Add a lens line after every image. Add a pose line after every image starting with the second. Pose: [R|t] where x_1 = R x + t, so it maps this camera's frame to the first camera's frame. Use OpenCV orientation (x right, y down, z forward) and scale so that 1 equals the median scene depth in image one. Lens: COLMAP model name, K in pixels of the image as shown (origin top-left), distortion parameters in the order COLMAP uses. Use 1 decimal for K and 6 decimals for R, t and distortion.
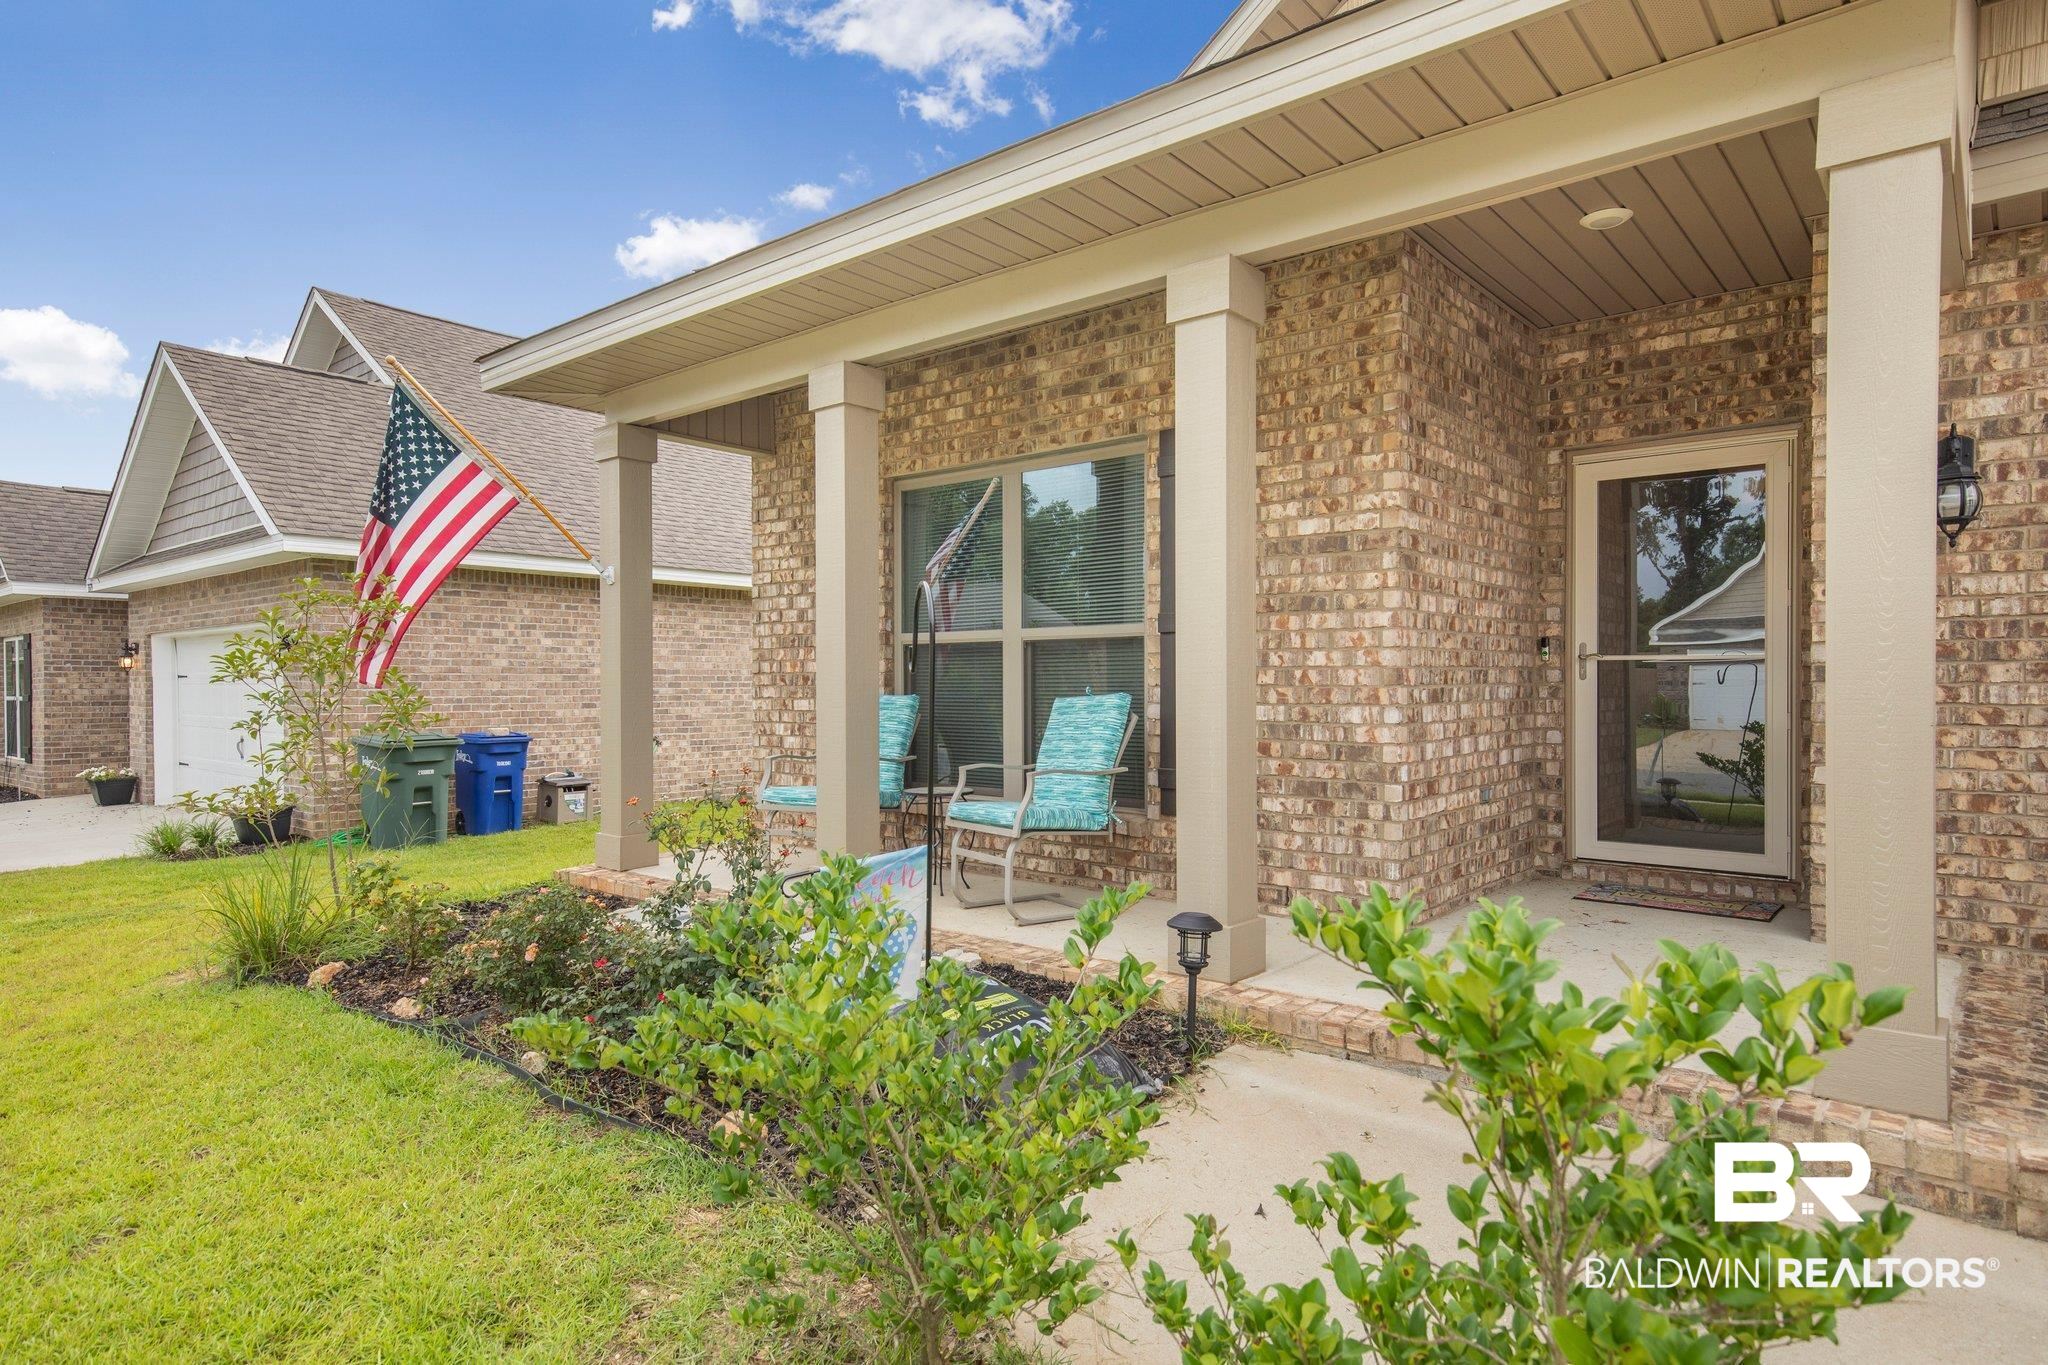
lens RADIAL K [[1147.7, 0, 1024.0], [0, 1147.7, 682.5], [0, 0, 1]] dist [-0.000723, -0.000138]
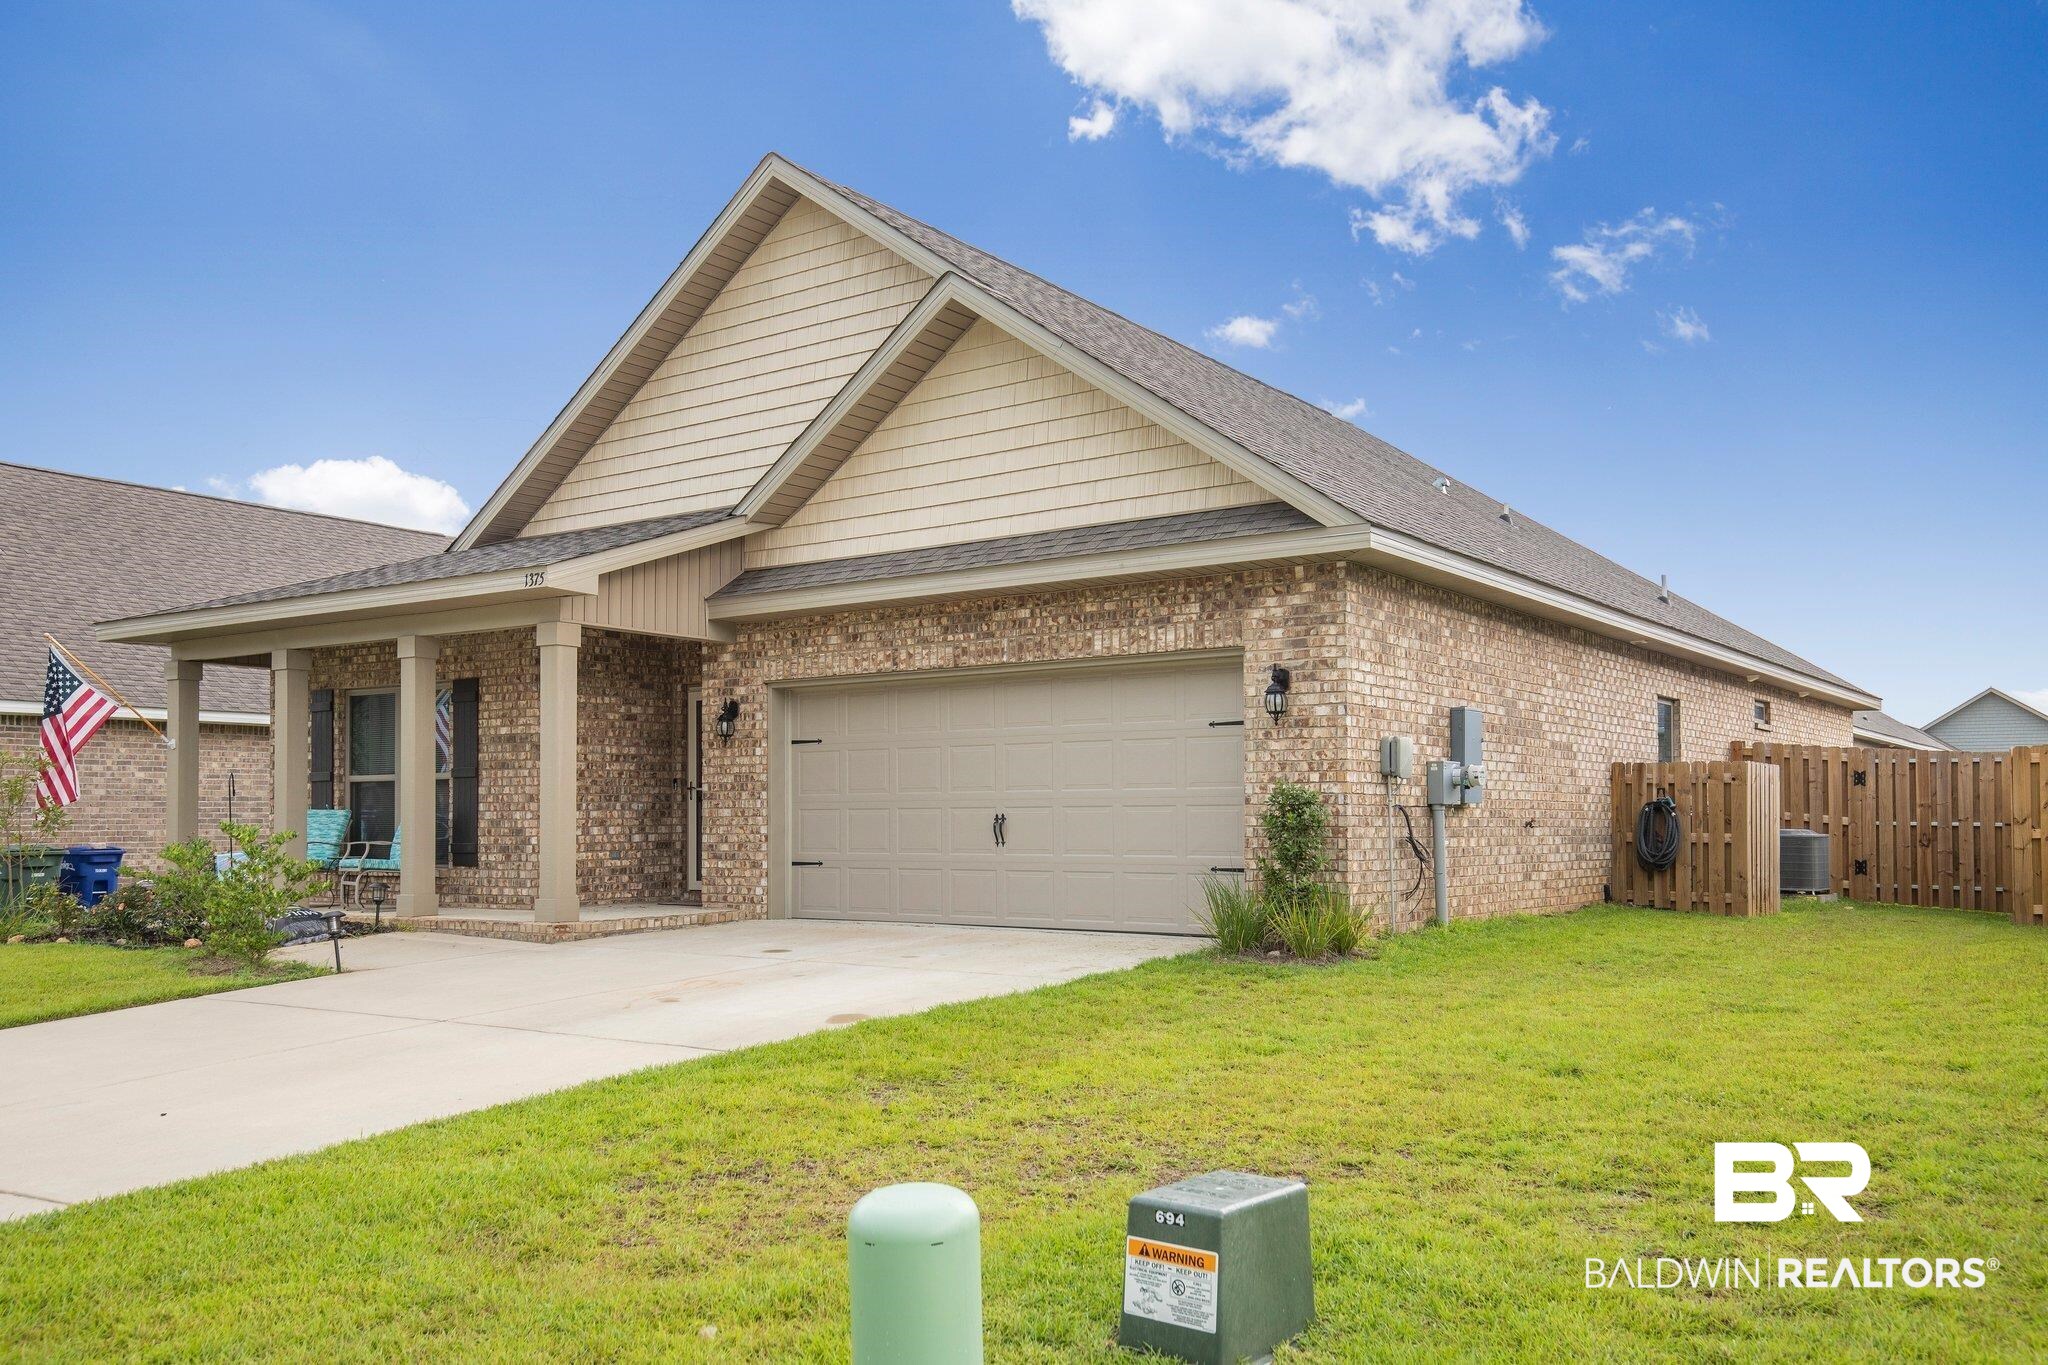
lens RADIAL K [[1623.5, 0, 1023.7], [0, 1623.5, 768.0], [0, 0, 1]] dist [0.085009, -0.001121]
pose [[0.996368, -0.001416, 0.085145, 0.815368], [0.003841, 0.999592, -0.028319, 0.024598], [-0.085070, 0.028543, 0.995966, -1.855555]]
